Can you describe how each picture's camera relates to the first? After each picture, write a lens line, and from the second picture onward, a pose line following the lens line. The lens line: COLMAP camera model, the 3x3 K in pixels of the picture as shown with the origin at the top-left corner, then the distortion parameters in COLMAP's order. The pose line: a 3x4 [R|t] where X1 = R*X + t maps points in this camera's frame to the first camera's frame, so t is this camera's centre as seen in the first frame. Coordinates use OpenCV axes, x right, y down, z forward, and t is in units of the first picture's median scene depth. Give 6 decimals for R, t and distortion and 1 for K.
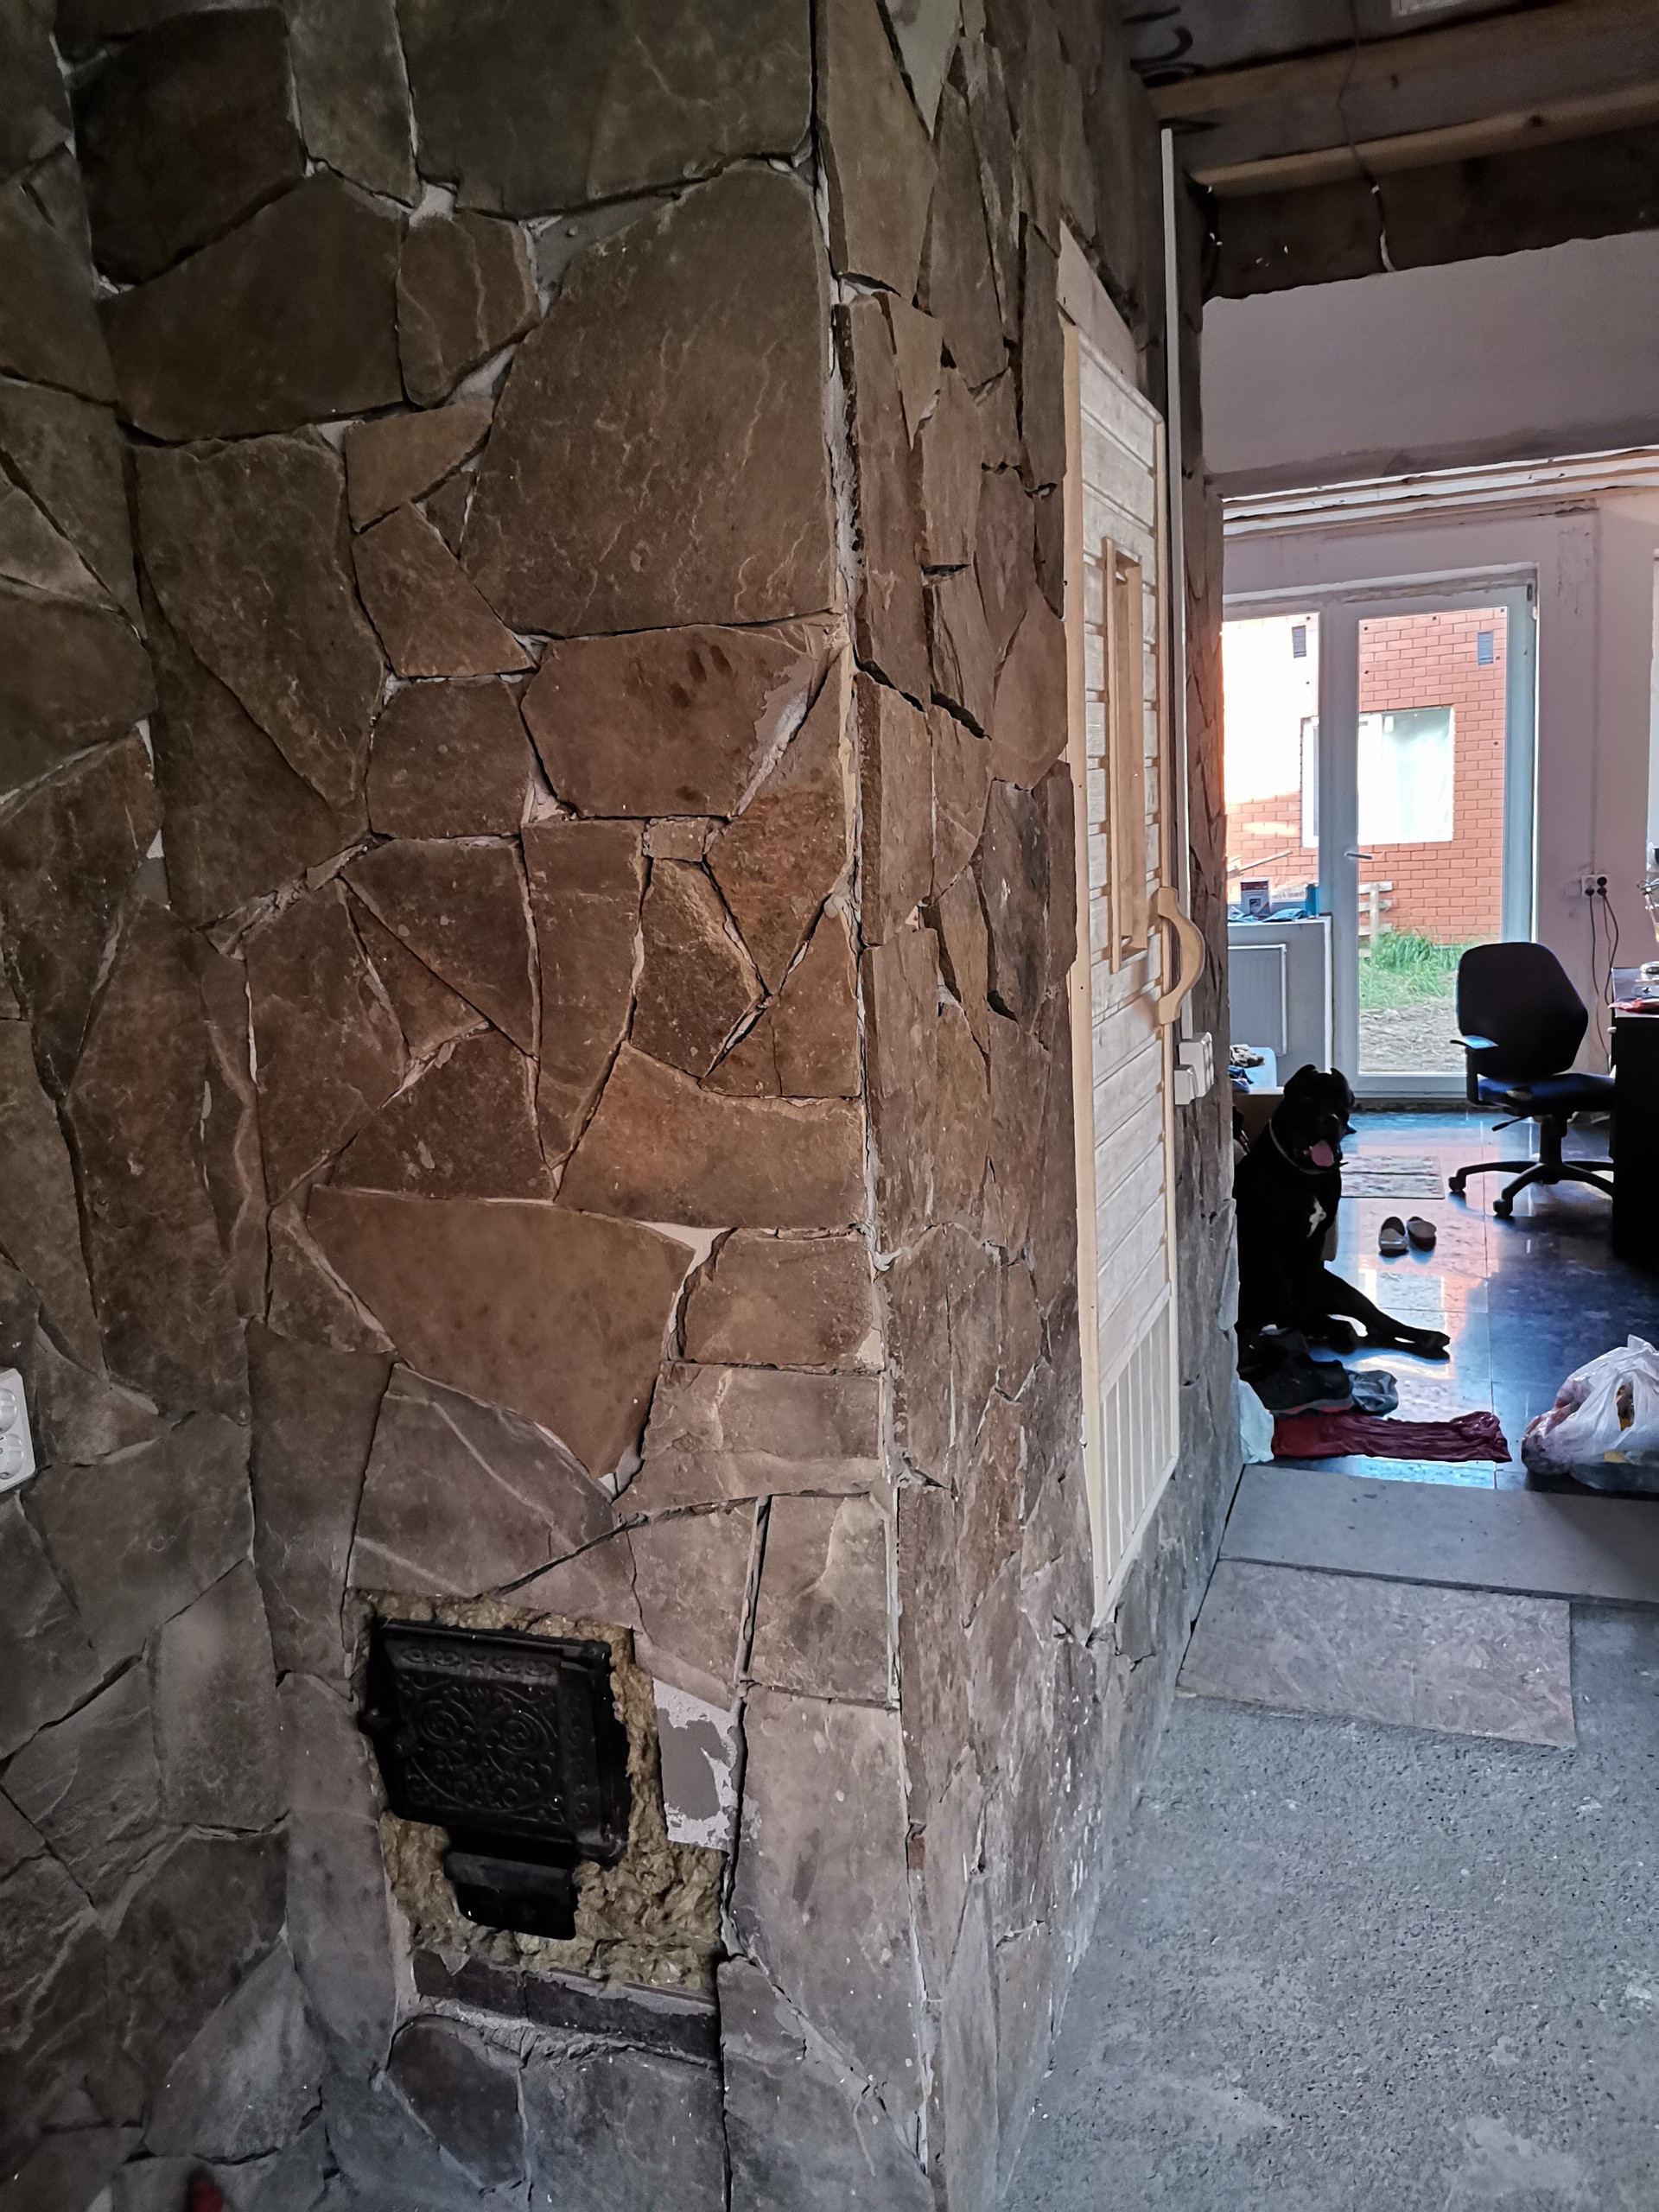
lens RADIAL K [[1697.6, 0, 819.0], [0, 1697.6, 1110.1], [0, 0, 1]] dist [0.002967, -0.018019]
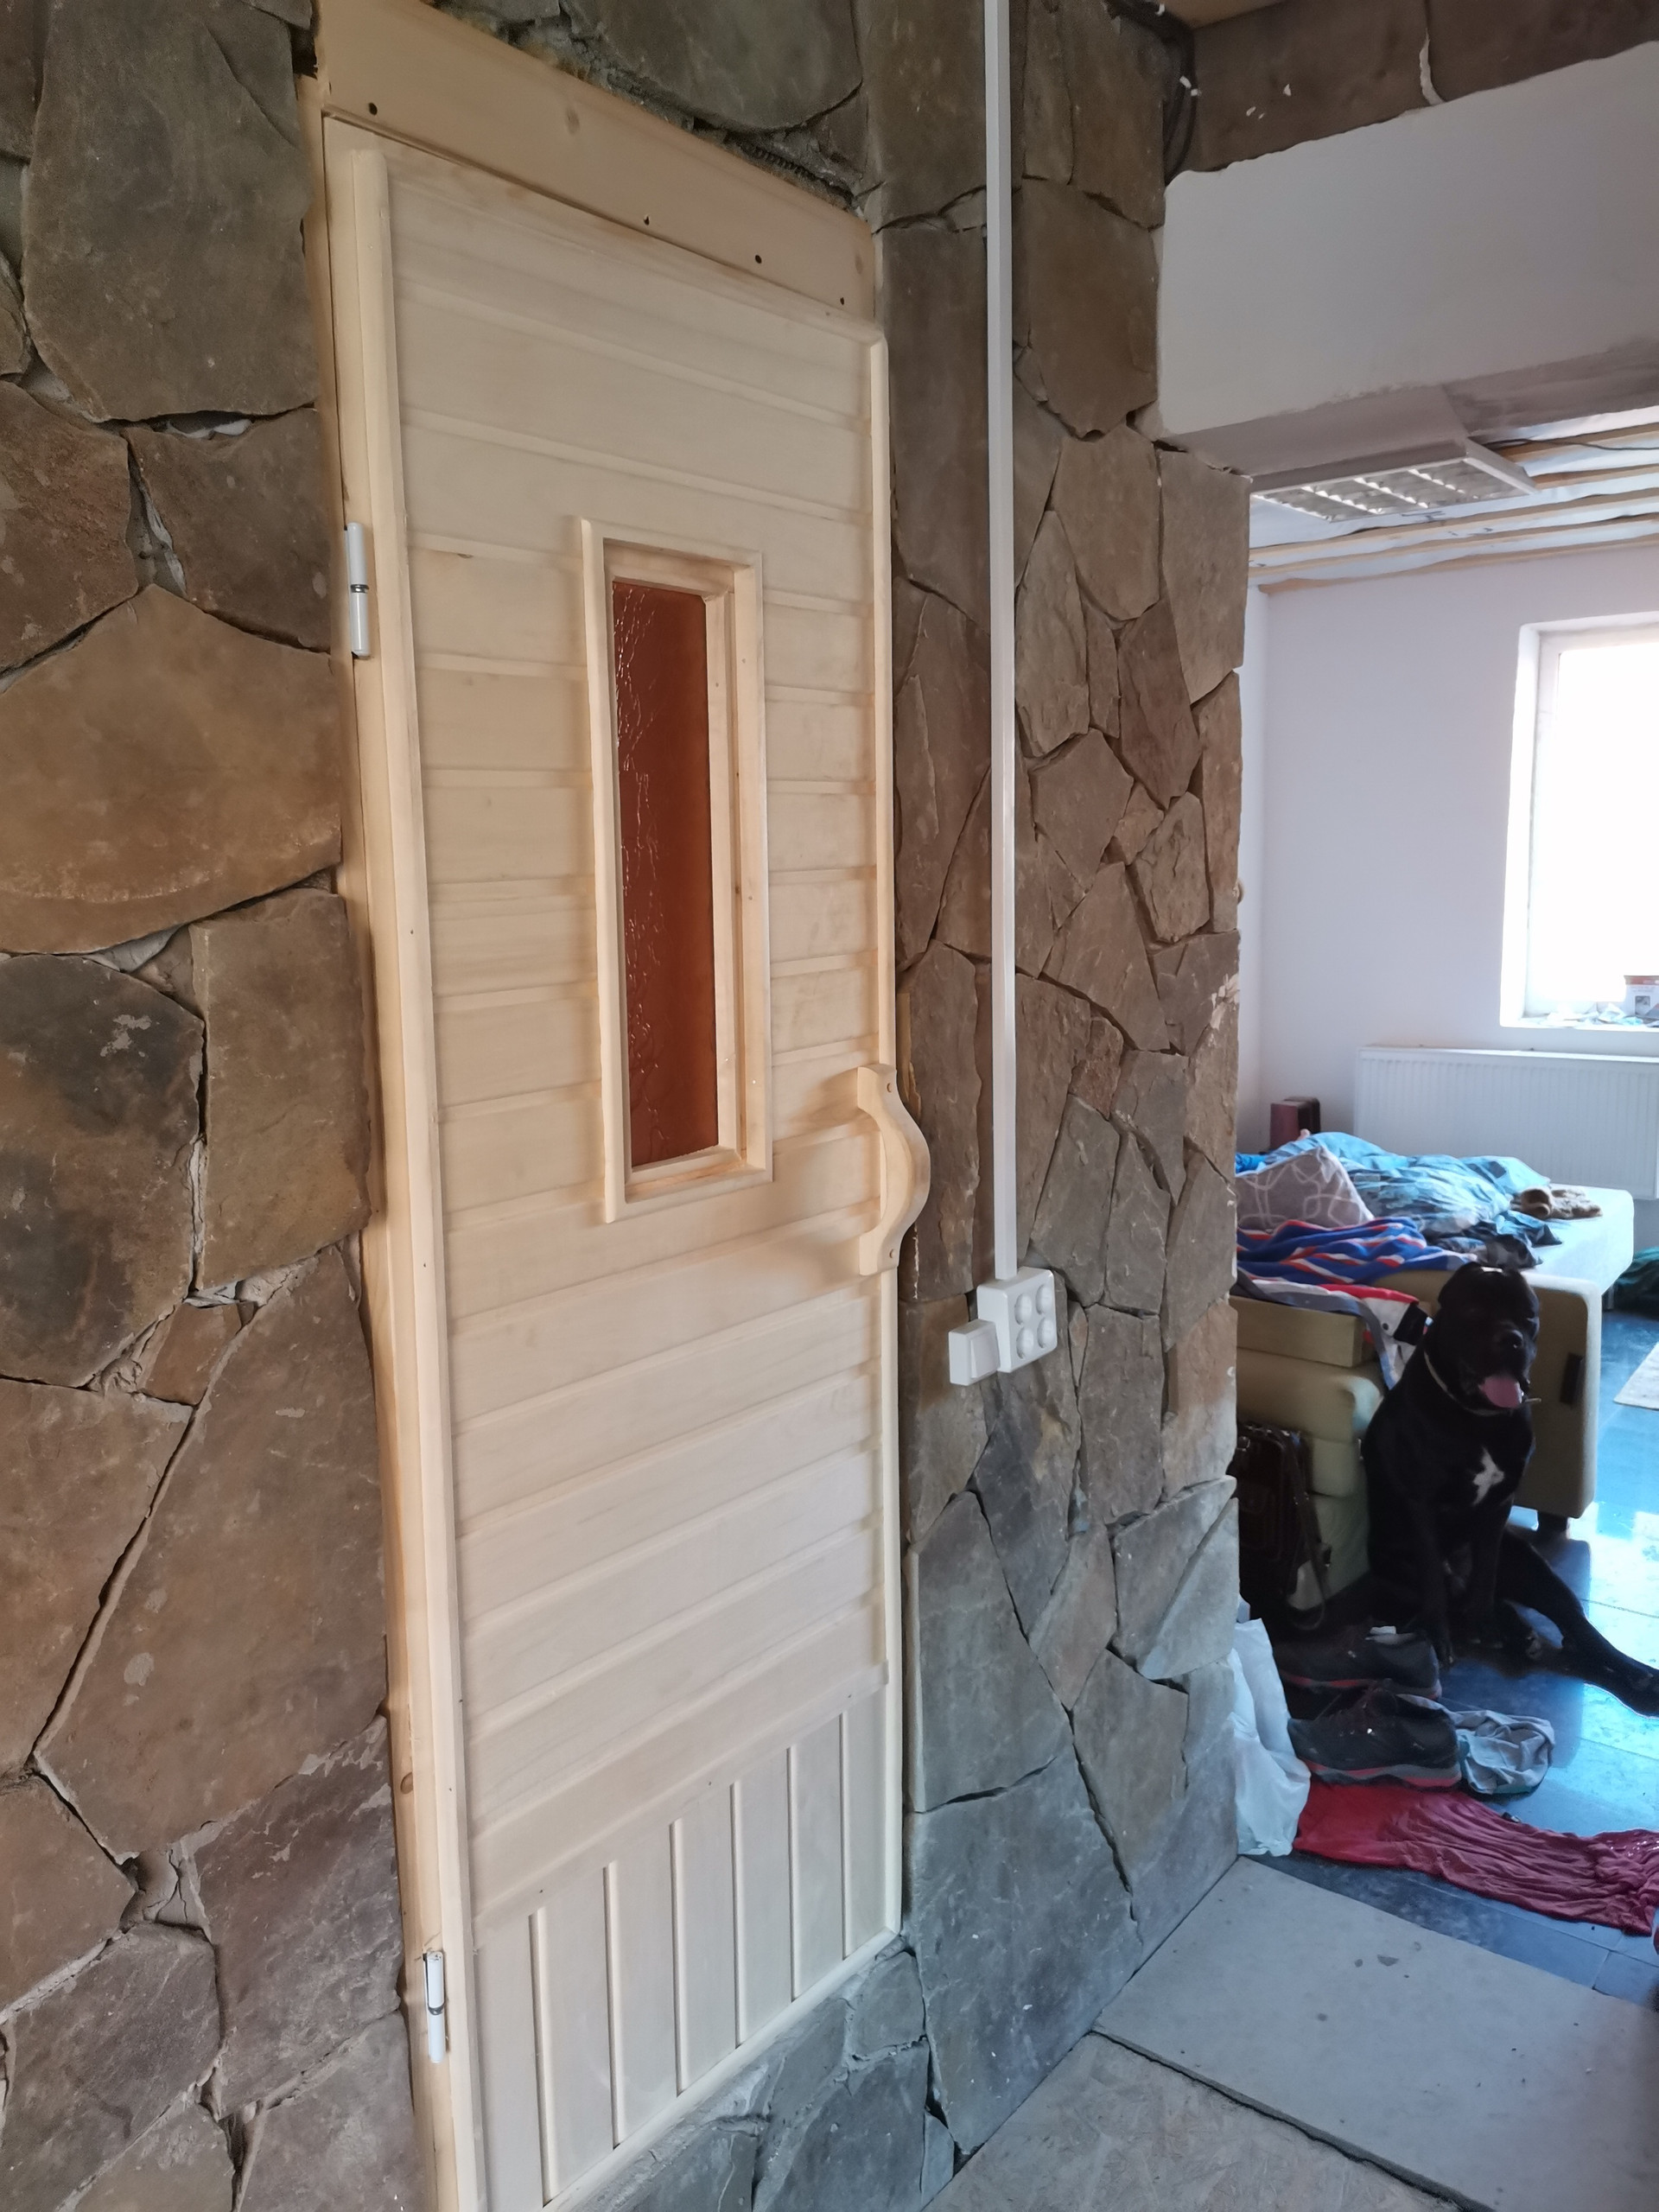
lens RADIAL K [[1697.6, 0, 841.3], [0, 1697.6, 1102.8], [0, 0, 1]] dist [0.002967, -0.018019]
pose [[0.953774, 0.070330, -0.292179, 0.274588], [-0.076257, 0.997048, -0.008930, -0.079821], [0.290688, 0.030798, 0.956322, 0.276298]]
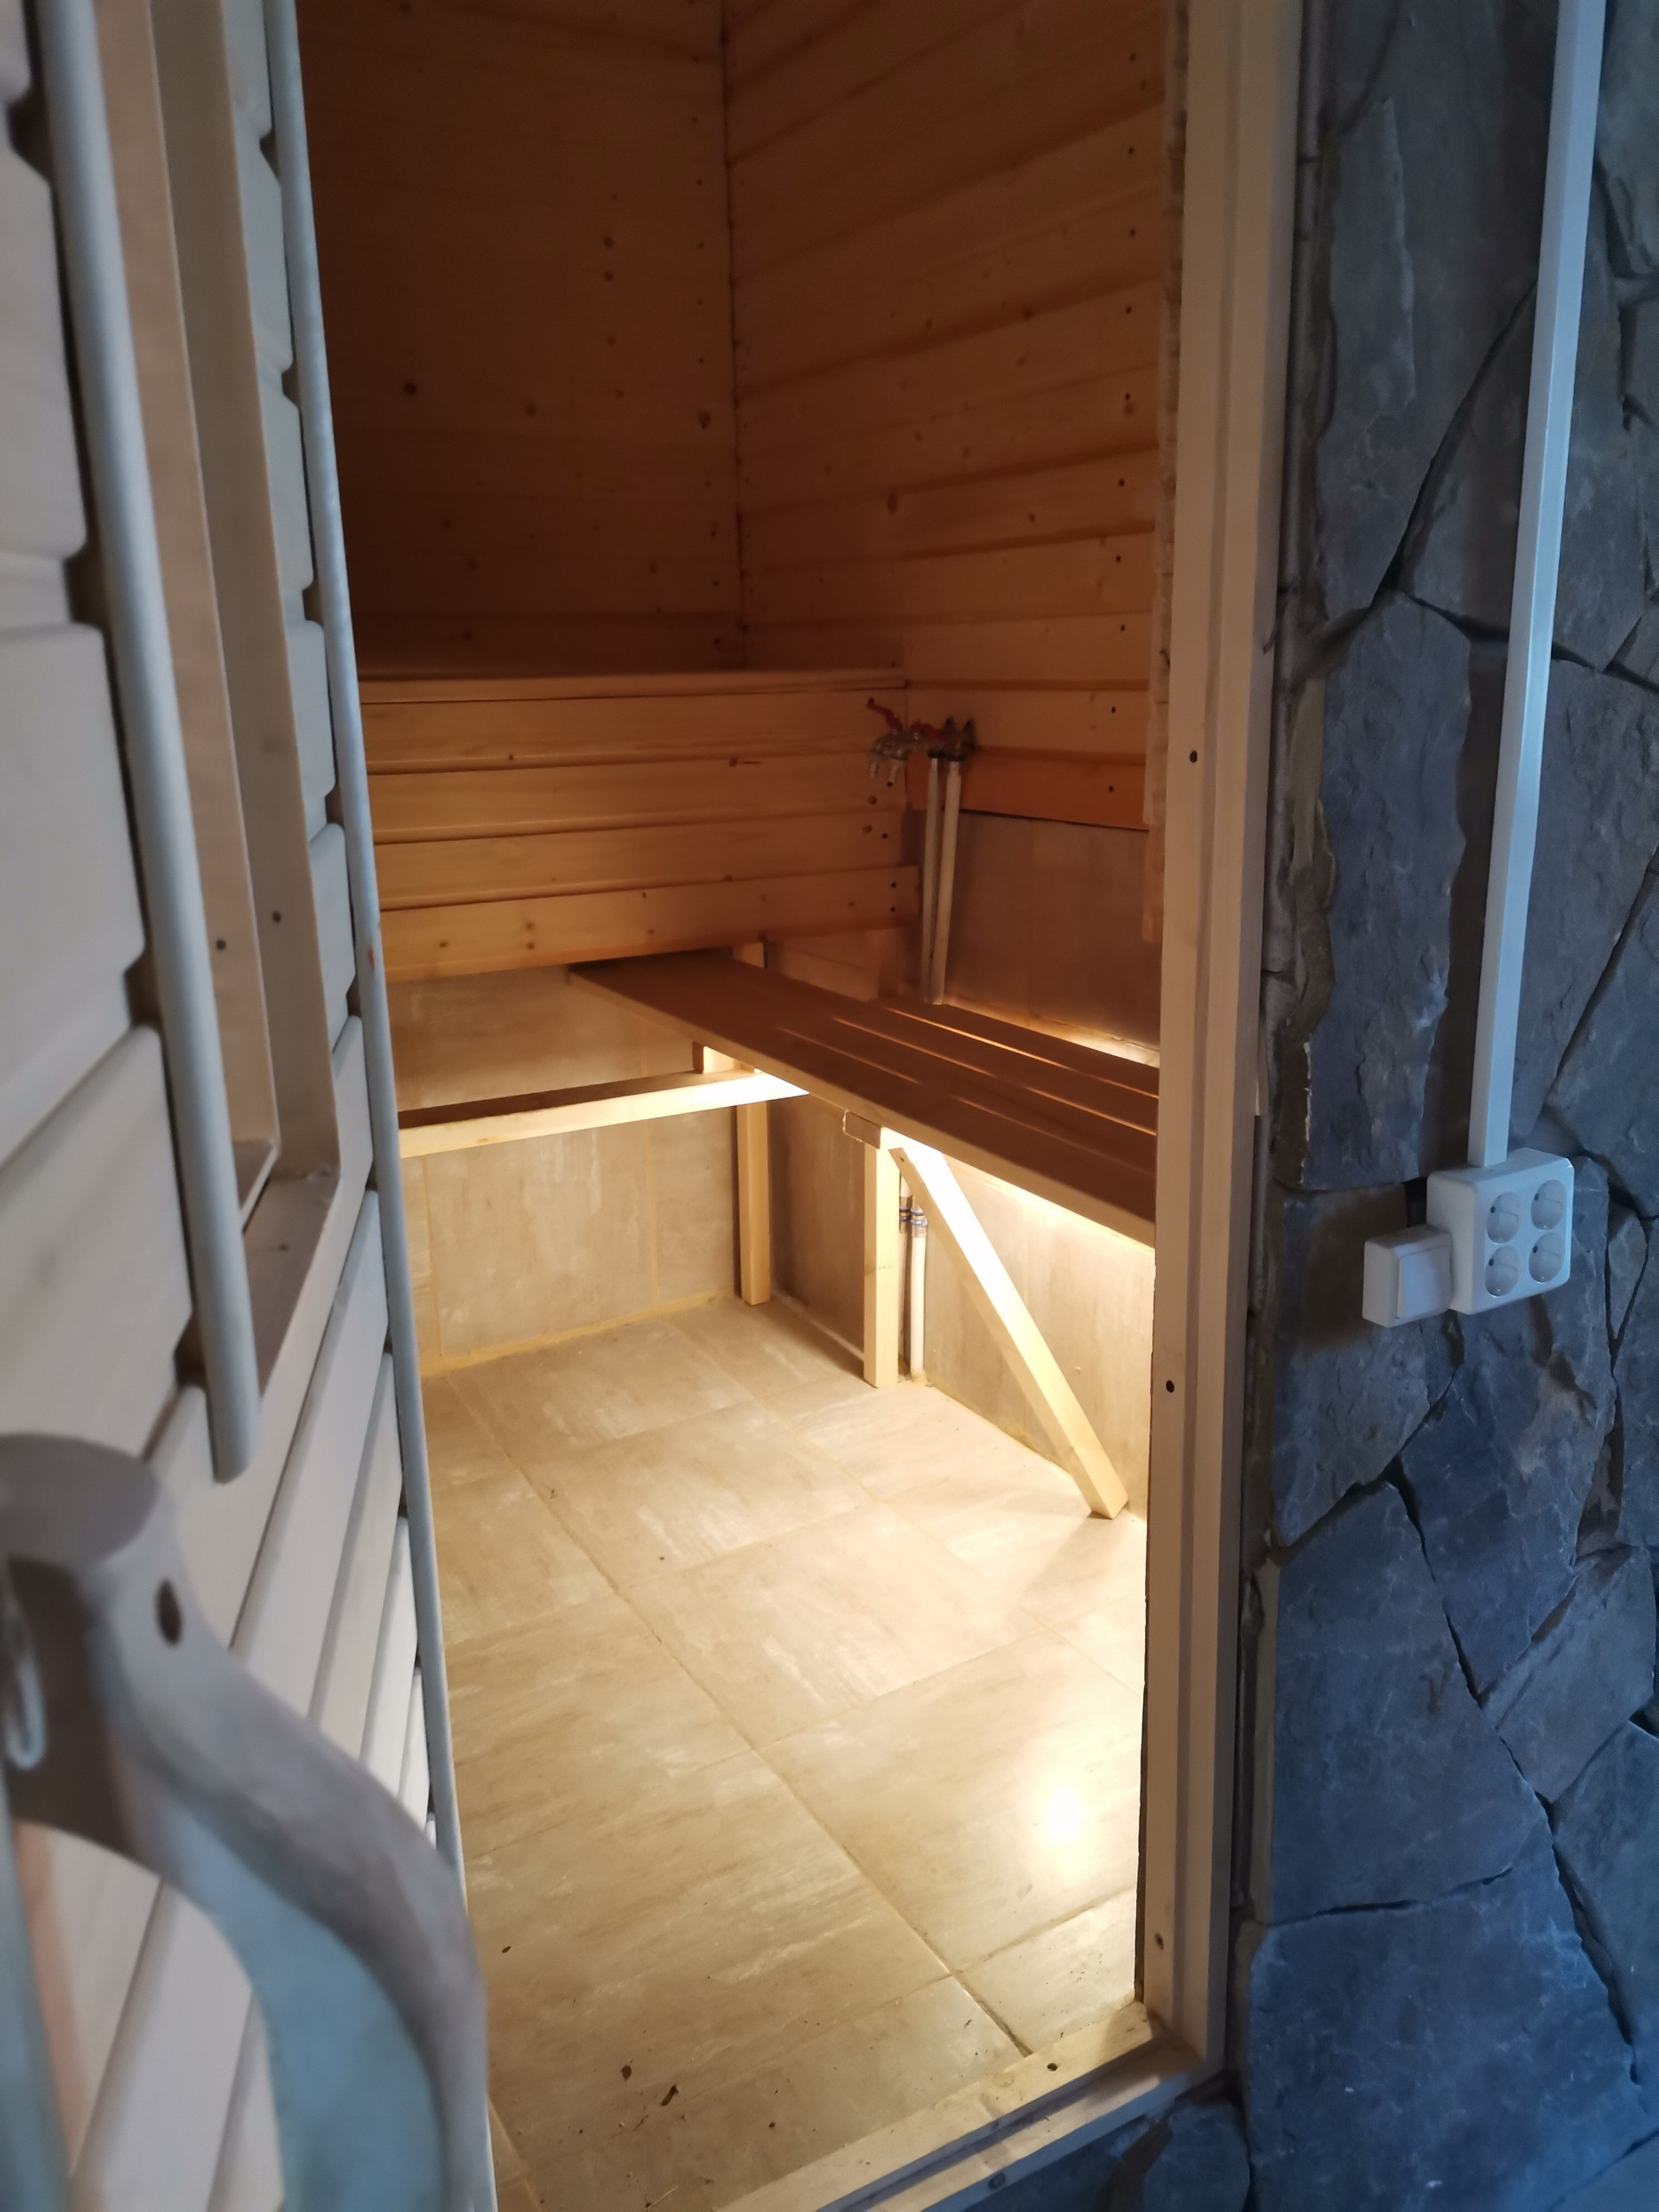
lens RADIAL K [[1697.6, 0, 825.6], [0, 1697.6, 1089.7], [0, 0, 1]] dist [0.002967, -0.018019]
pose [[0.758596, 0.199092, -0.620398, 0.276321], [-0.130110, 0.979282, 0.155169, -0.082189], [0.638438, -0.036990, 0.768784, 0.460905]]
